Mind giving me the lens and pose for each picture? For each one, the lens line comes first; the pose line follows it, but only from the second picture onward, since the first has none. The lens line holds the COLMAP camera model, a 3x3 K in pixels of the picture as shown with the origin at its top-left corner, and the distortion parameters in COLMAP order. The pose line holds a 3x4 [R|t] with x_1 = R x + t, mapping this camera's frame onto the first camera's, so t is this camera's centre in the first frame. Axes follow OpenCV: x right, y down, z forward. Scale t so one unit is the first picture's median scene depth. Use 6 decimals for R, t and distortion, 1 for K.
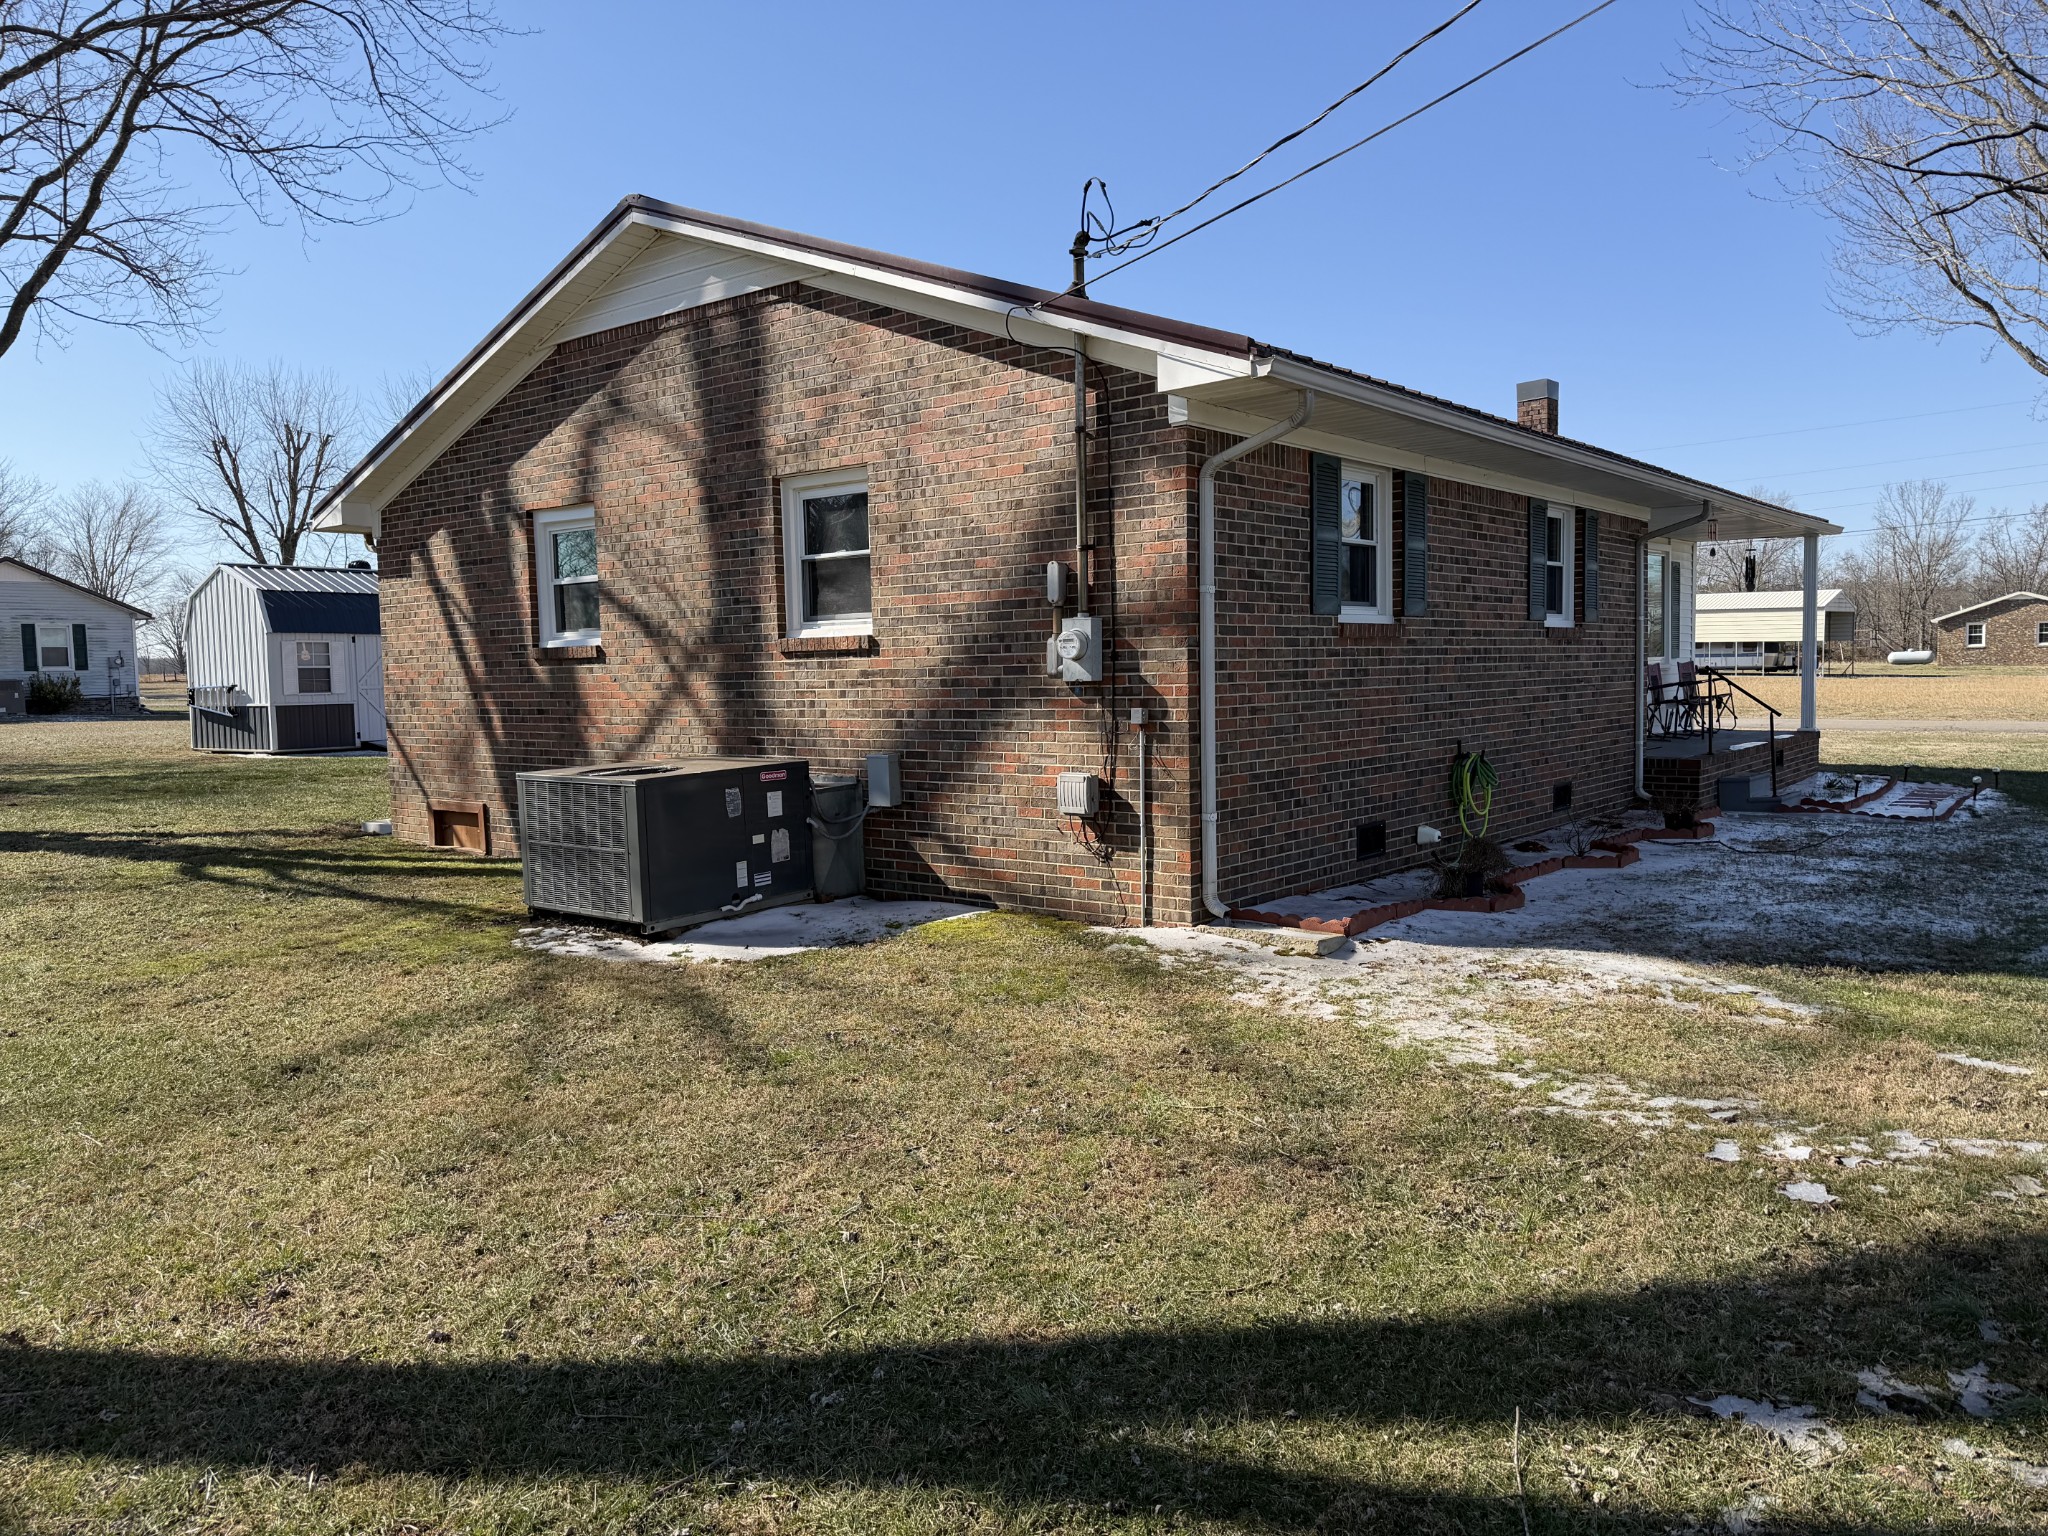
lens RADIAL K [[1446.1, 0, 1030.1], [0, 1446.1, 769.0], [0, 0, 1]] dist [0.155809, -0.272742]
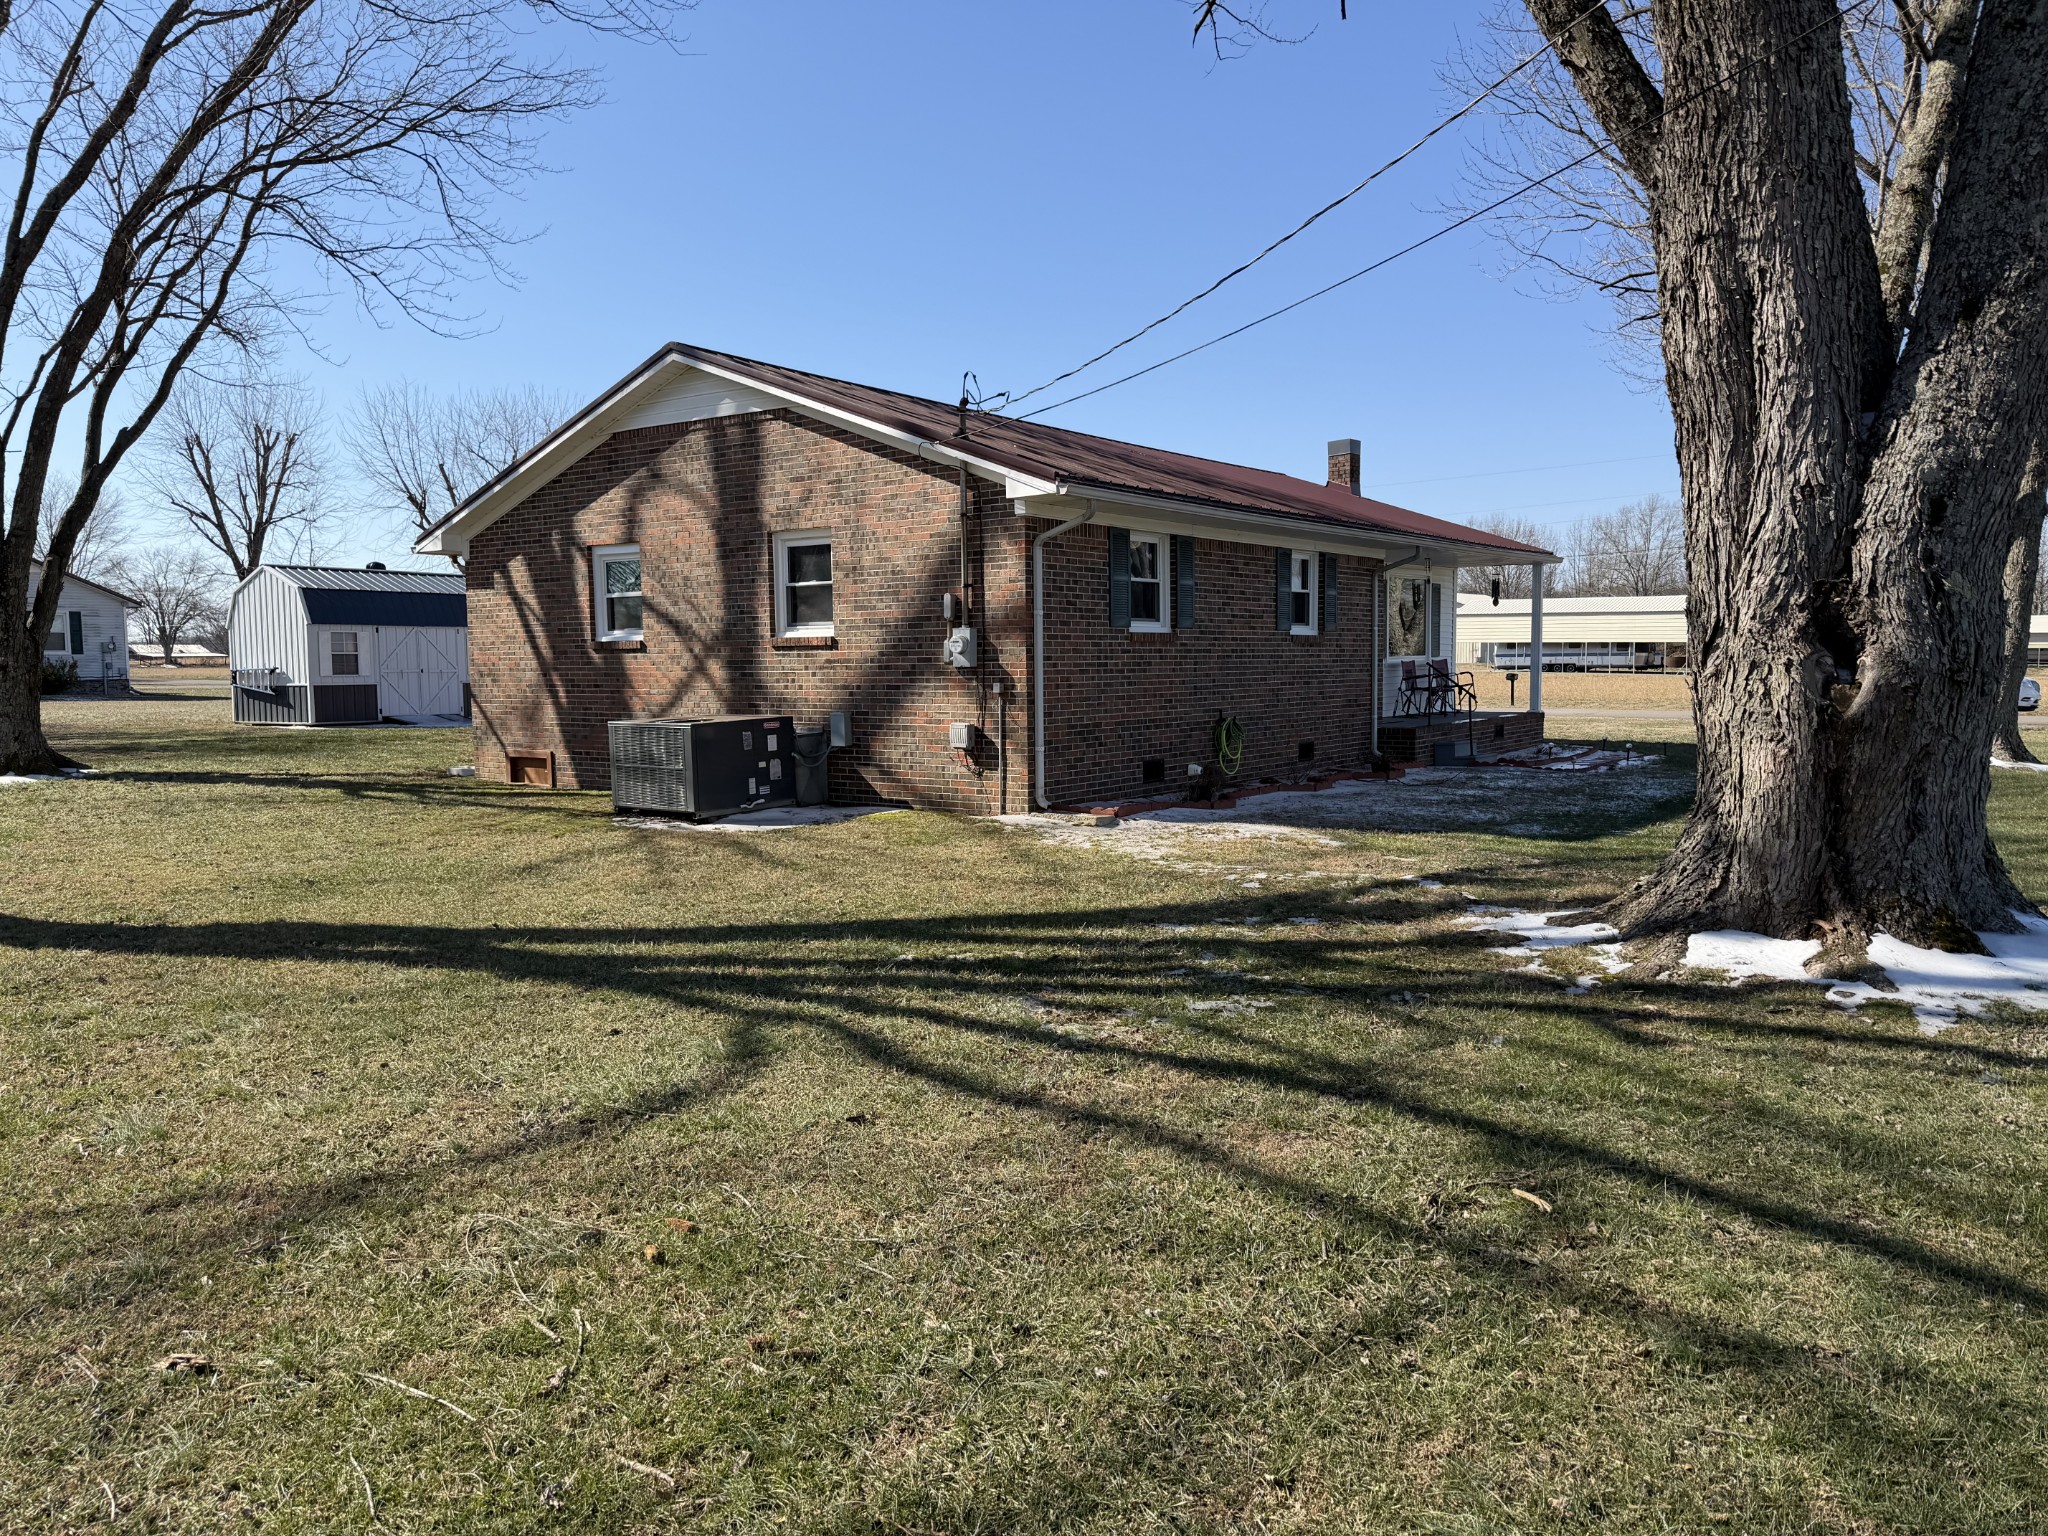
lens RADIAL K [[1446.1, 0, 1030.1], [0, 1446.1, 769.0], [0, 0, 1]] dist [0.155809, -0.272742]
pose [[0.998944, 0.005627, 0.045608, 0.029665], [-0.005844, 0.999972, 0.004624, 0.039140], [-0.045581, -0.004886, 0.998949, -0.532556]]
